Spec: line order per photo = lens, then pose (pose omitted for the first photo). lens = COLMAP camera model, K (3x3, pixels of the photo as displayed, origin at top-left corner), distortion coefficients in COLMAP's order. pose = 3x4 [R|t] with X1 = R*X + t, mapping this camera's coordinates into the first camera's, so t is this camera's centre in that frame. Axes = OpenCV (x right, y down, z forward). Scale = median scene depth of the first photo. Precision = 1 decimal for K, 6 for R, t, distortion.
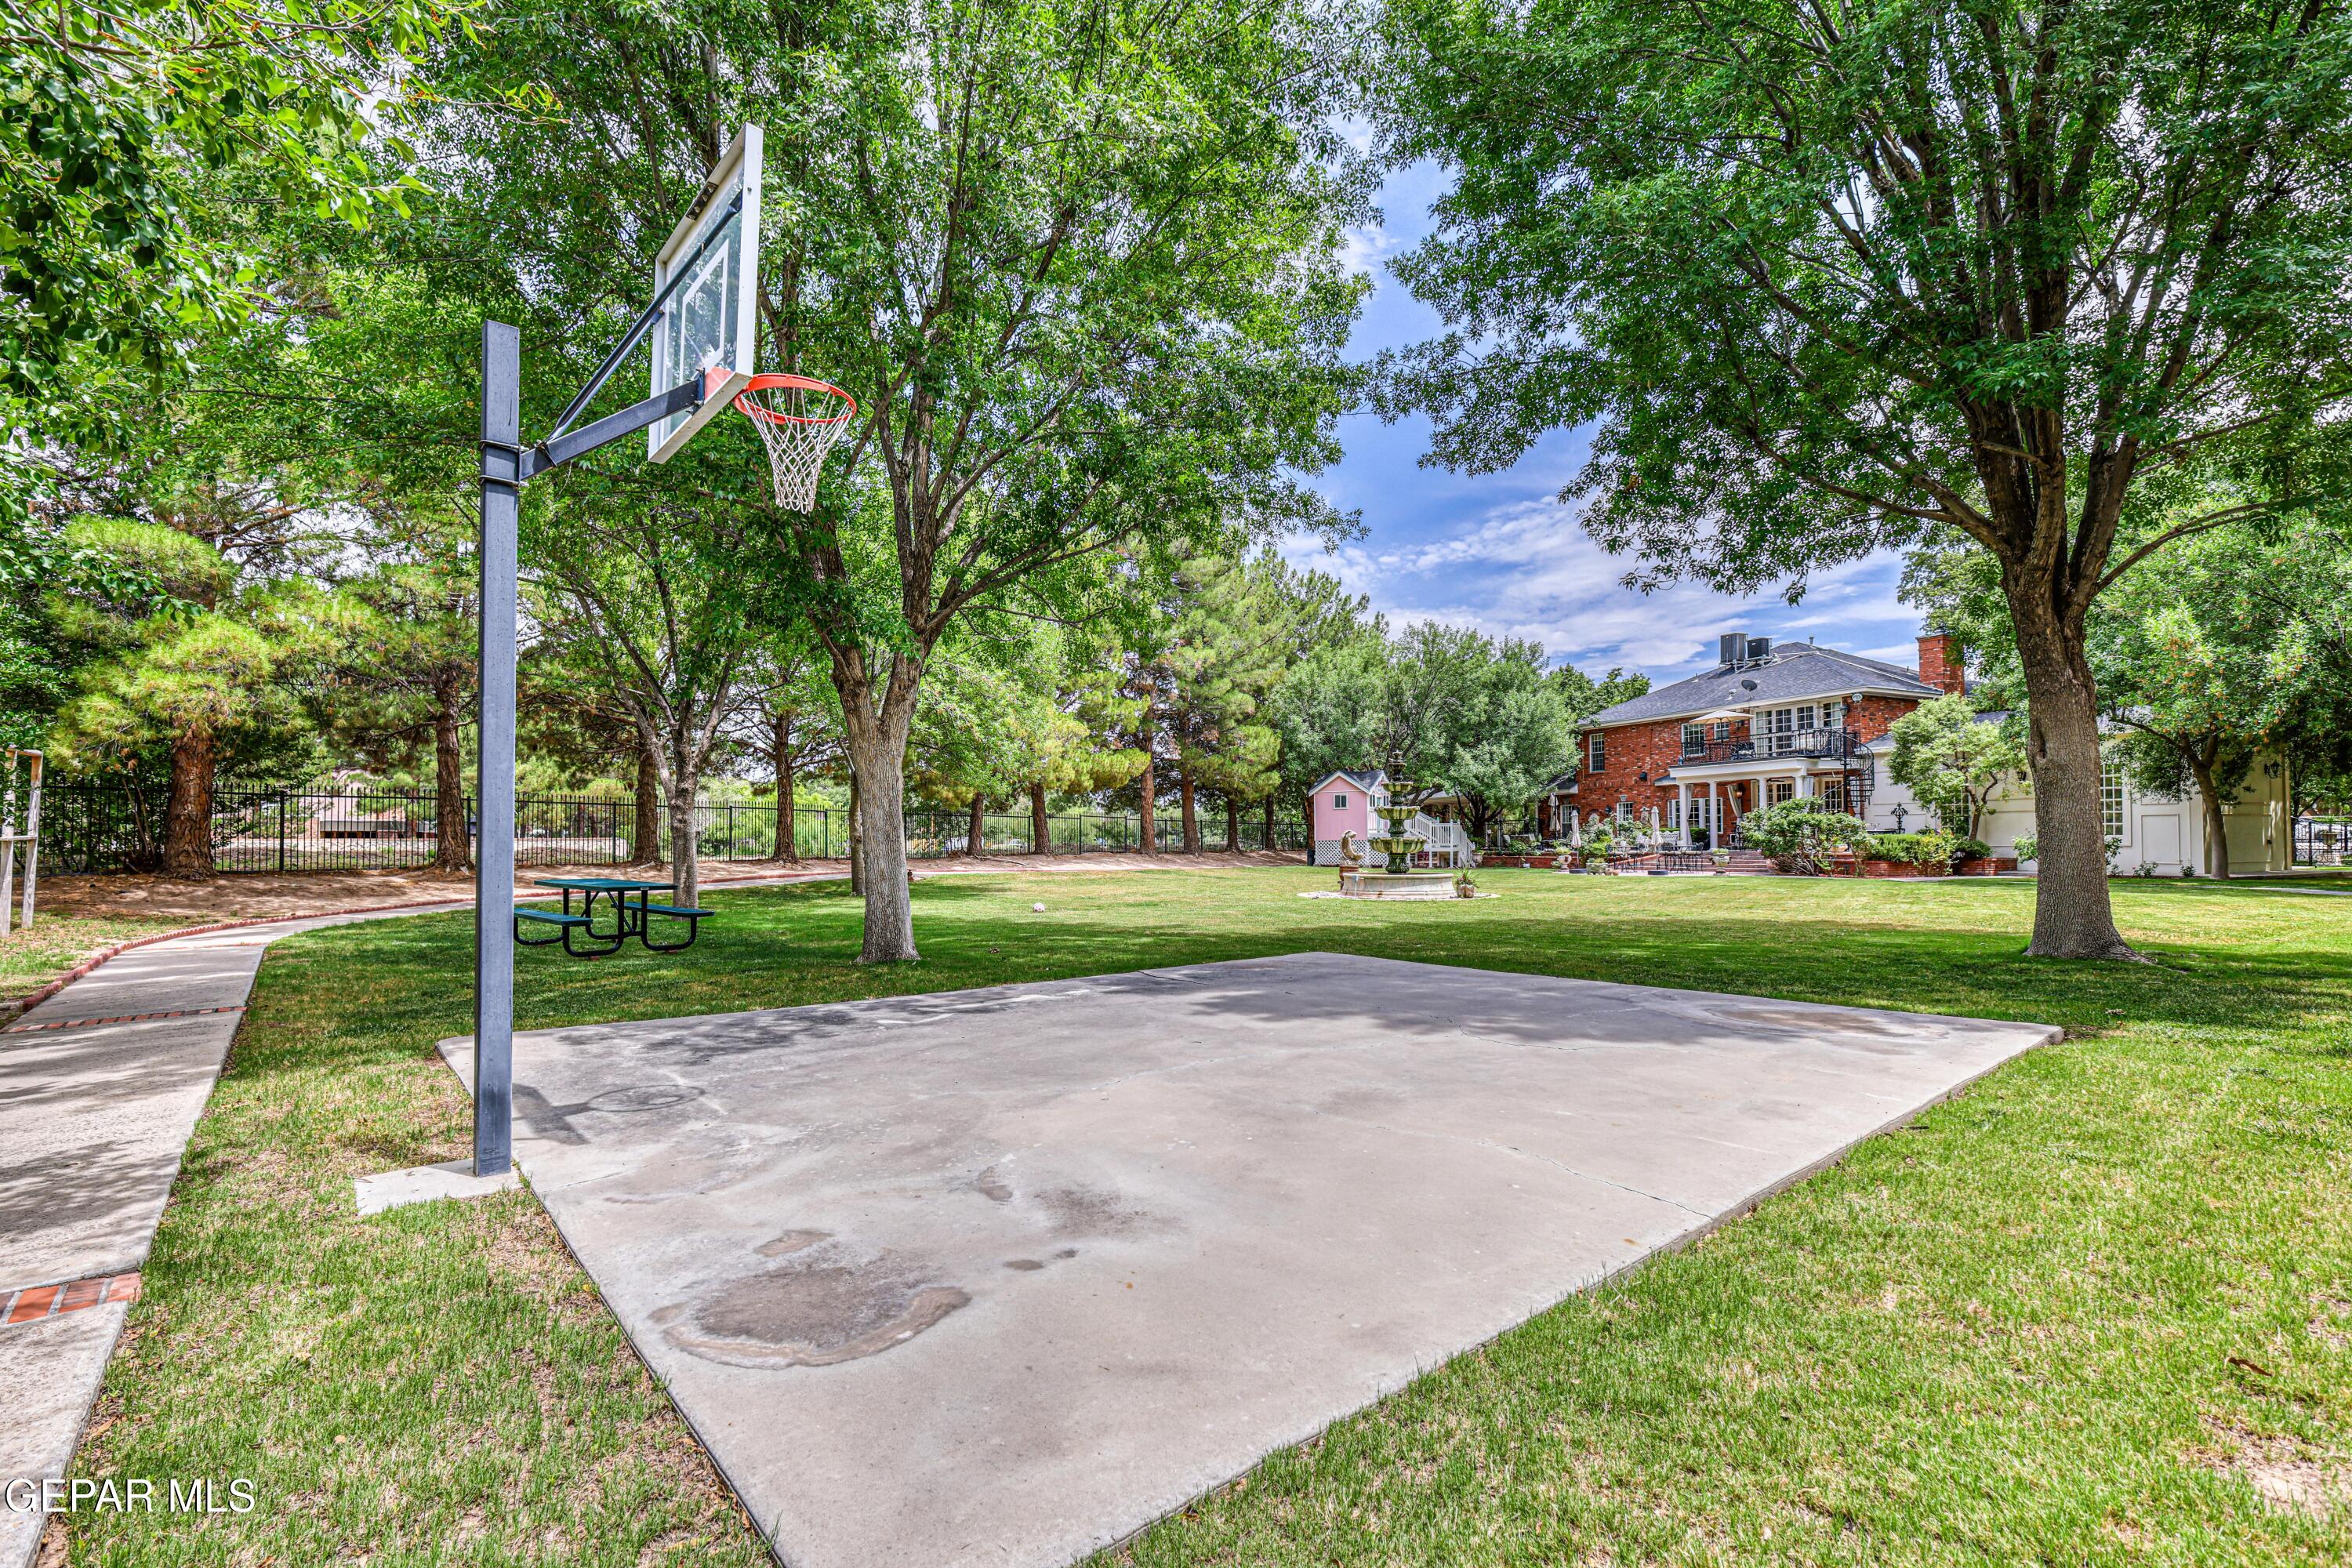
lens RADIAL K [[1027.9, 0, 1188.7], [0, 1027.9, 809.8], [0, 0, 1]] dist [0.002892, 0.000124]
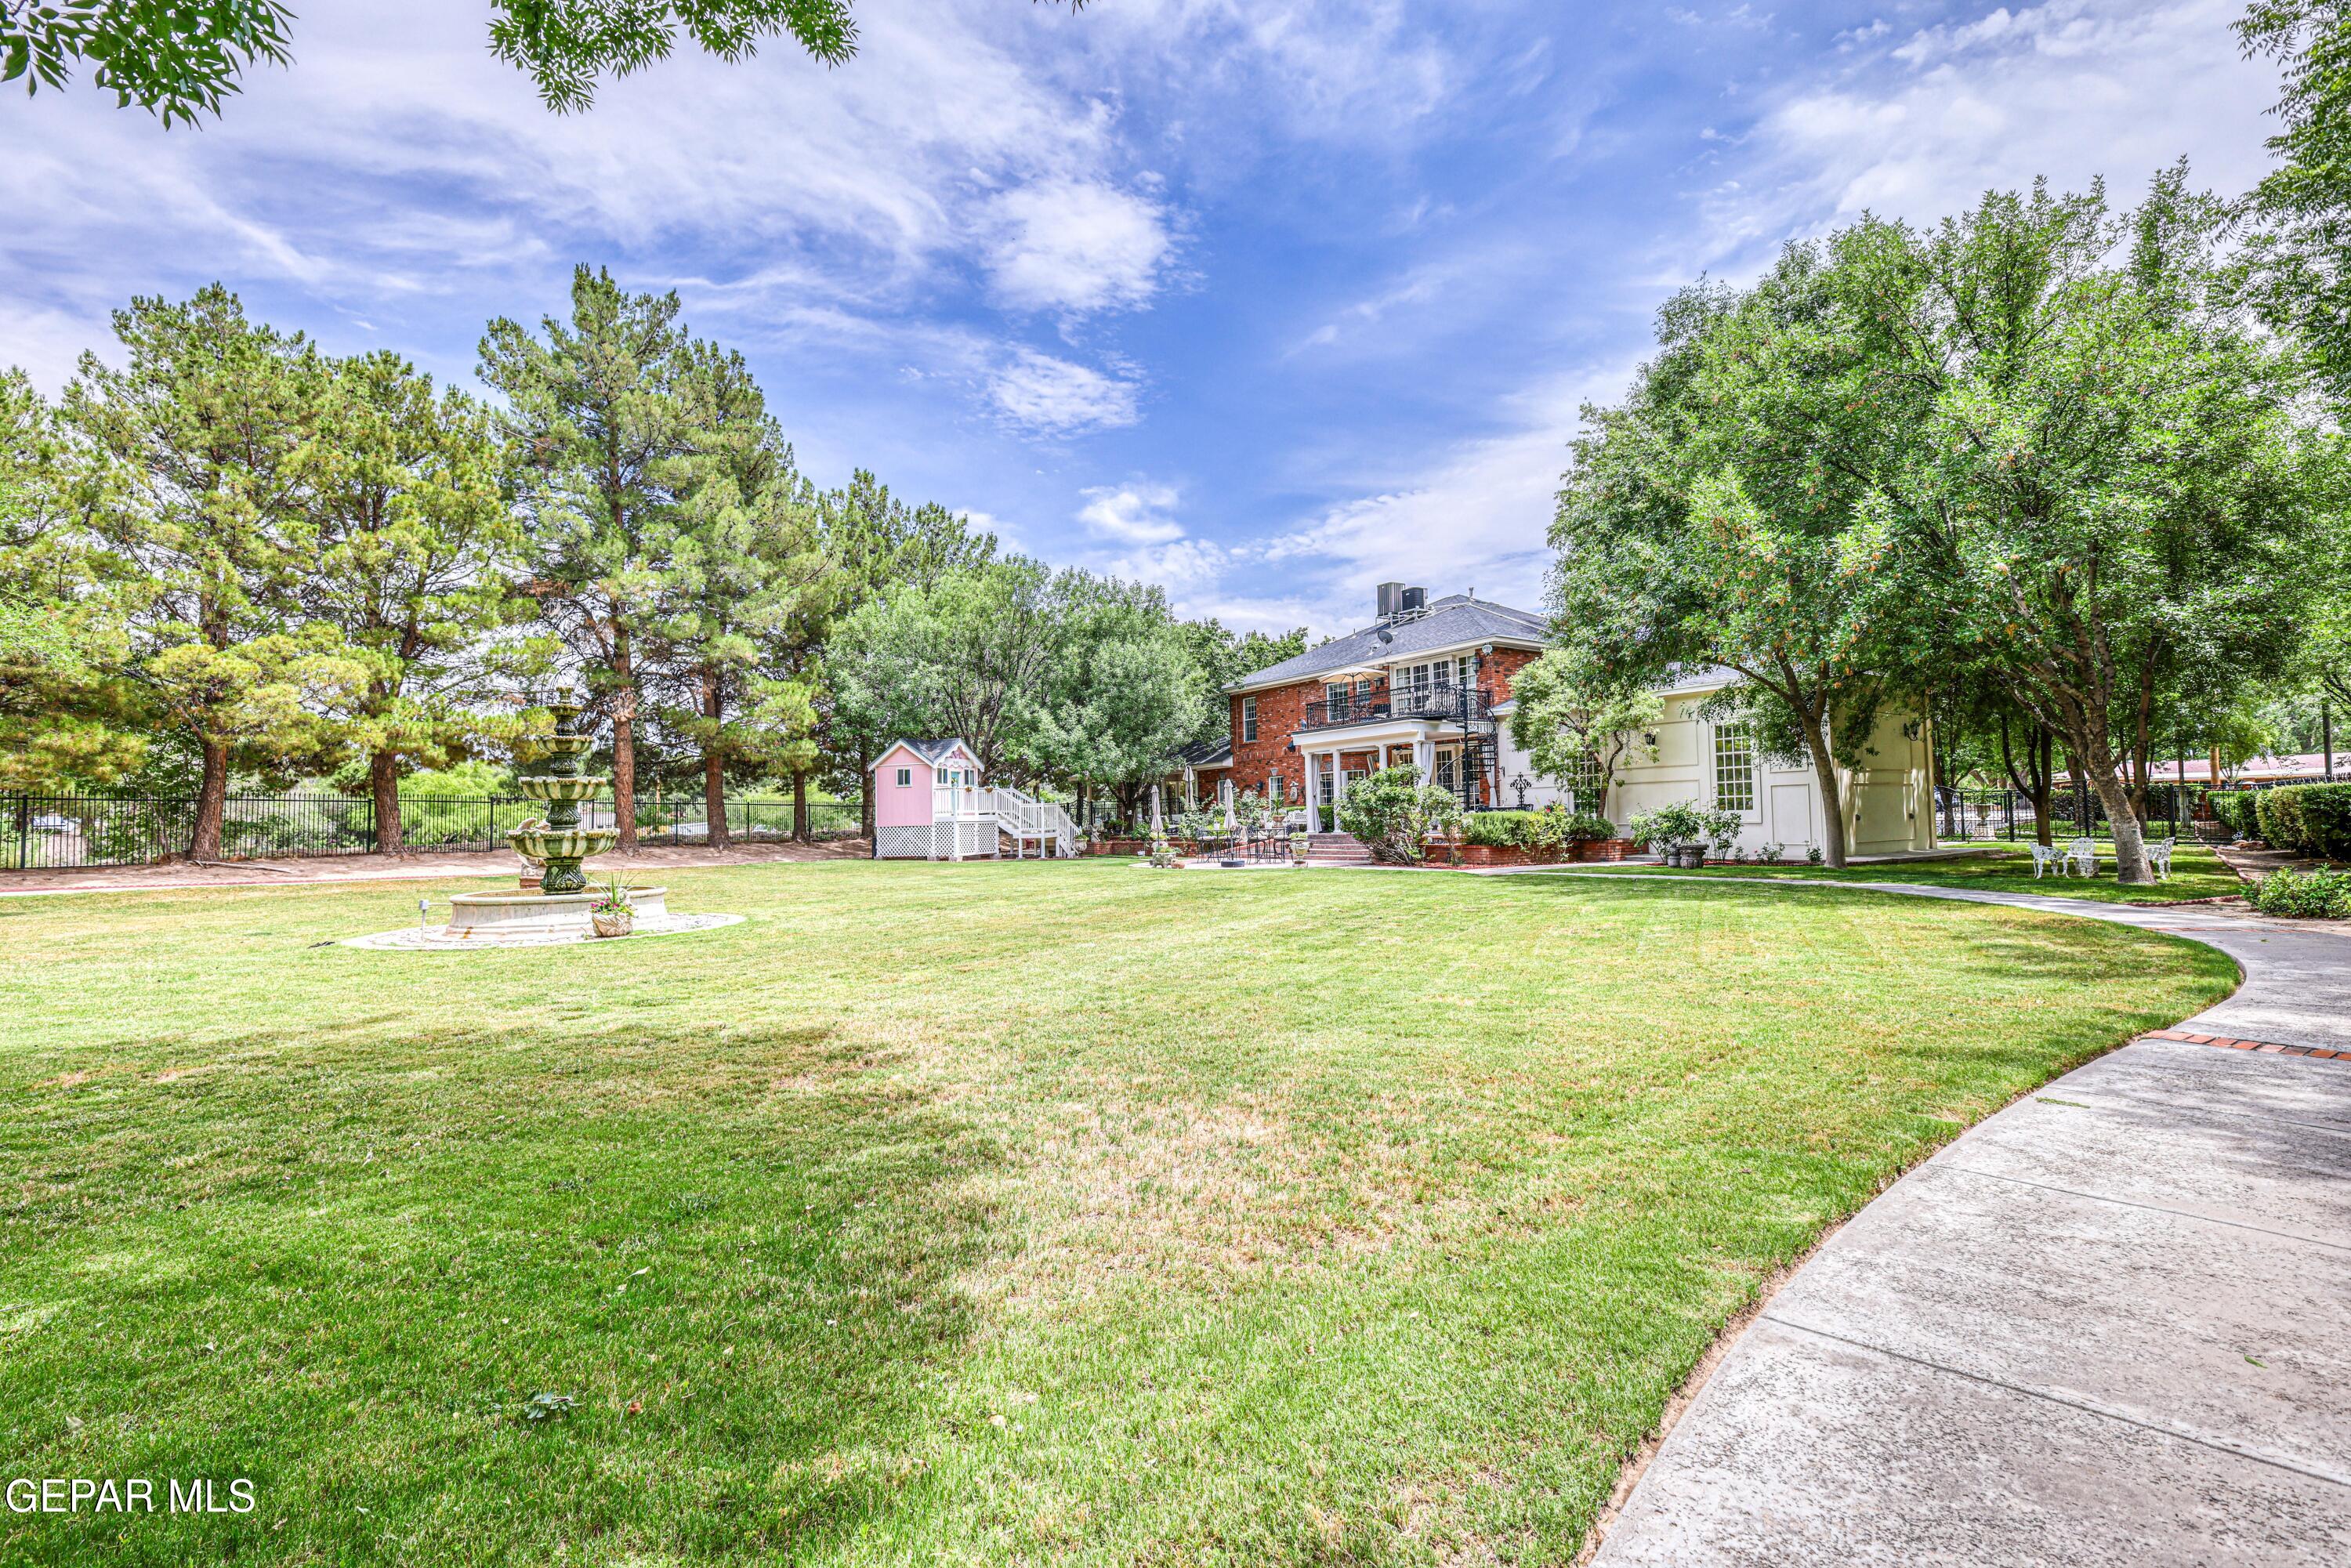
lens RADIAL K [[1027.4, 0, 1161.6], [0, 1027.4, 764.1], [0, 0, 1]] dist [0.002892, 0.000124]
pose [[0.989507, -0.005068, 0.144399, 0.263181], [0.008713, 0.999659, -0.024622, 0.003360], [-0.144225, 0.025622, 0.989213, 0.208381]]
